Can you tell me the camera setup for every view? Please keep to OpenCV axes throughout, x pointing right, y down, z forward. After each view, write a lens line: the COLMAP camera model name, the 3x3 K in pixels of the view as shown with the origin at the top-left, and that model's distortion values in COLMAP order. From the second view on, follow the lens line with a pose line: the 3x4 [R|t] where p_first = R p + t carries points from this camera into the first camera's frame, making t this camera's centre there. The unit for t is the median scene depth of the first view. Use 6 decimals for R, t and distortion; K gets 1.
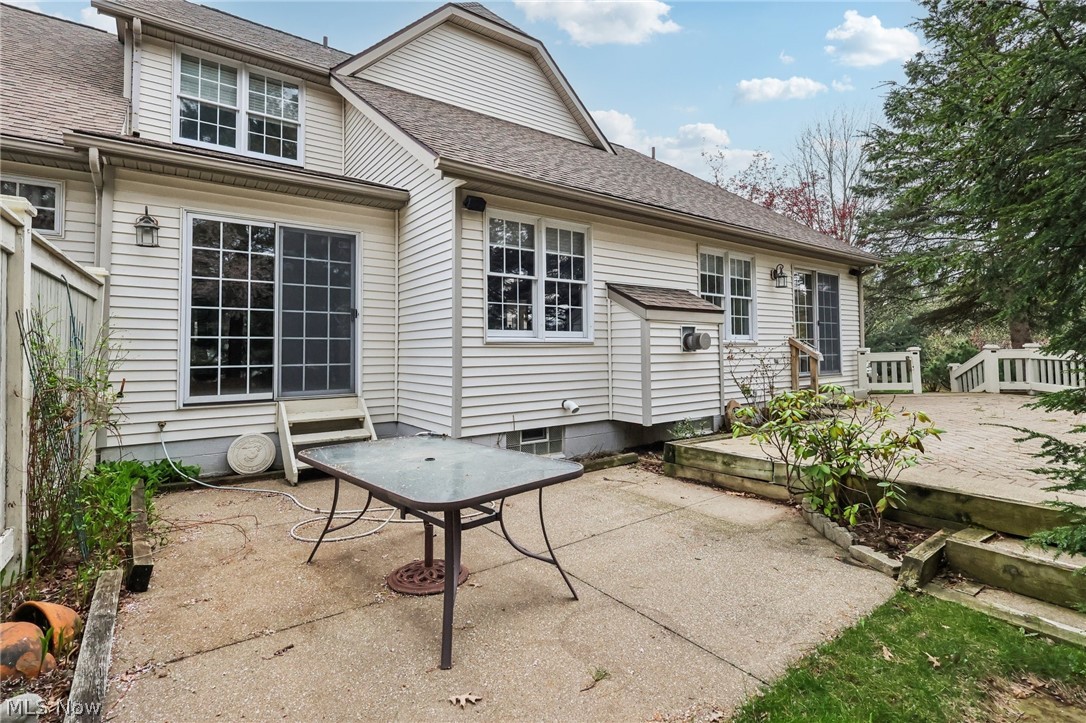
lens RADIAL K [[512.6, 0, 541.2], [0, 512.6, 353.4], [0, 0, 1]] dist [0.005553, 0.000512]
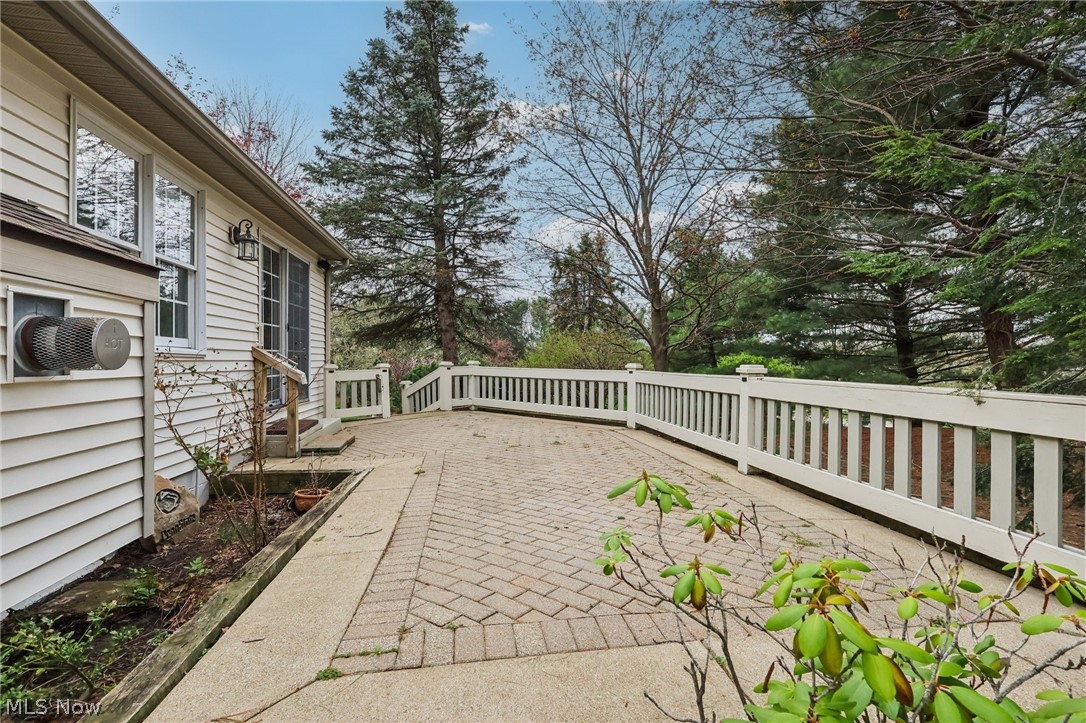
lens RADIAL K [[512.6, 0, 541.3], [0, 512.6, 356.2], [0, 0, 1]] dist [0.005553, 0.000512]
pose [[0.471442, 0.017850, 0.881716, 0.102240], [0.003102, 0.999755, -0.021898, -0.005162], [-0.881891, 0.013059, 0.471272, 0.385859]]
